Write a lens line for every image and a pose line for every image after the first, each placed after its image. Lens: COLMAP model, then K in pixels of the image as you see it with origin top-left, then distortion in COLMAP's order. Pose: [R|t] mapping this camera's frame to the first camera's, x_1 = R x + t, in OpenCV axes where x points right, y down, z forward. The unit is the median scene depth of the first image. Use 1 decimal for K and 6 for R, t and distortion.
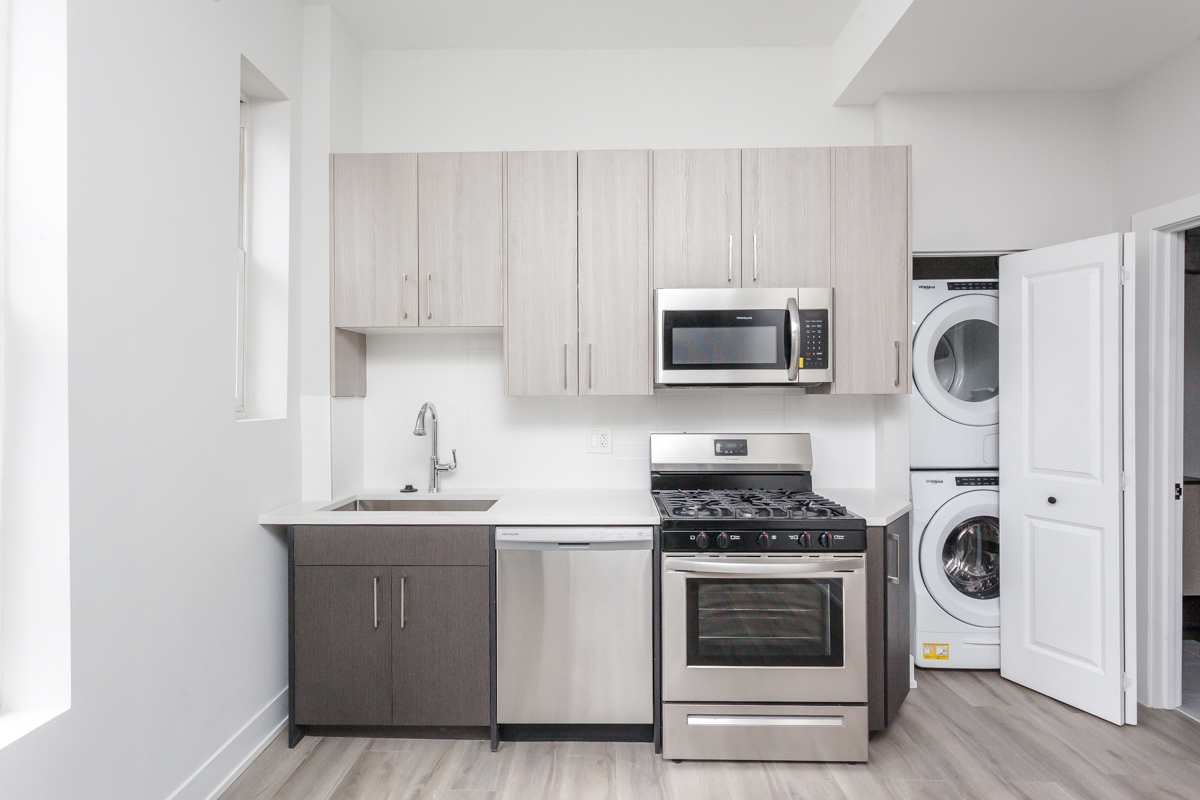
lens RADIAL K [[563.1, 0, 592.4], [0, 563.1, 396.7], [0, 0, 1]] dist [0.002004, 0.000999]
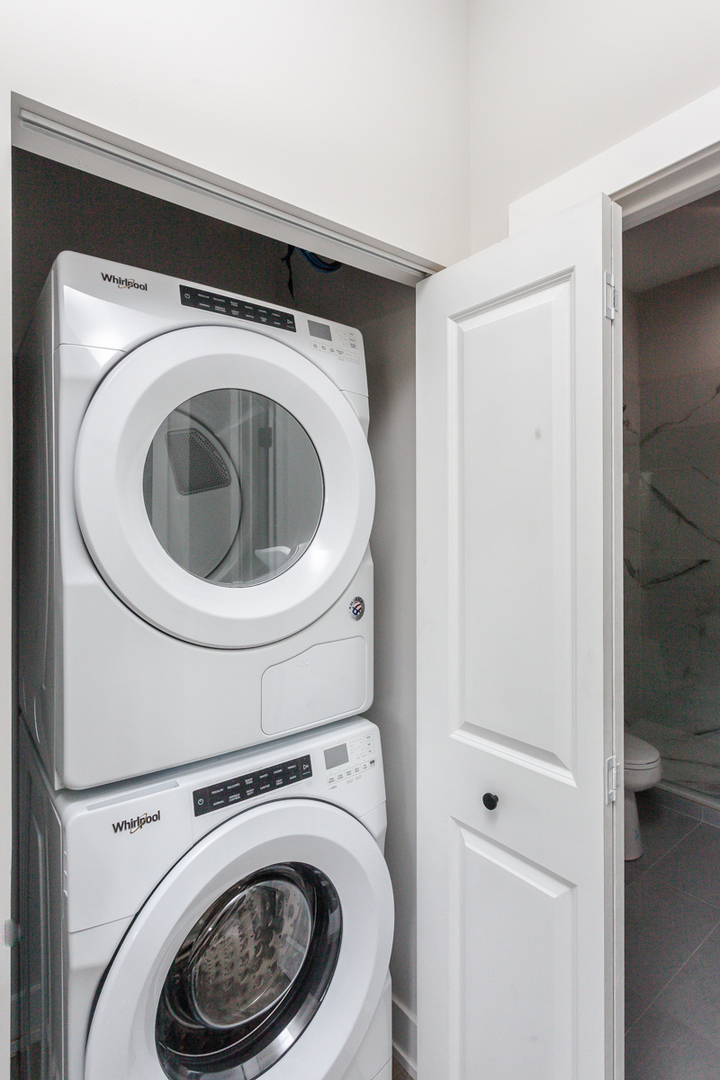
lens RADIAL K [[506.8, 0, 352.9], [0, 506.8, 528.6], [0, 0, 1]] dist [0.002004, 0.000999]
pose [[0.798372, 0.003965, 0.602151, 0.596173], [0.001571, 0.999961, -0.008667, -0.036260], [-0.602162, 0.007866, 0.798335, 0.753115]]
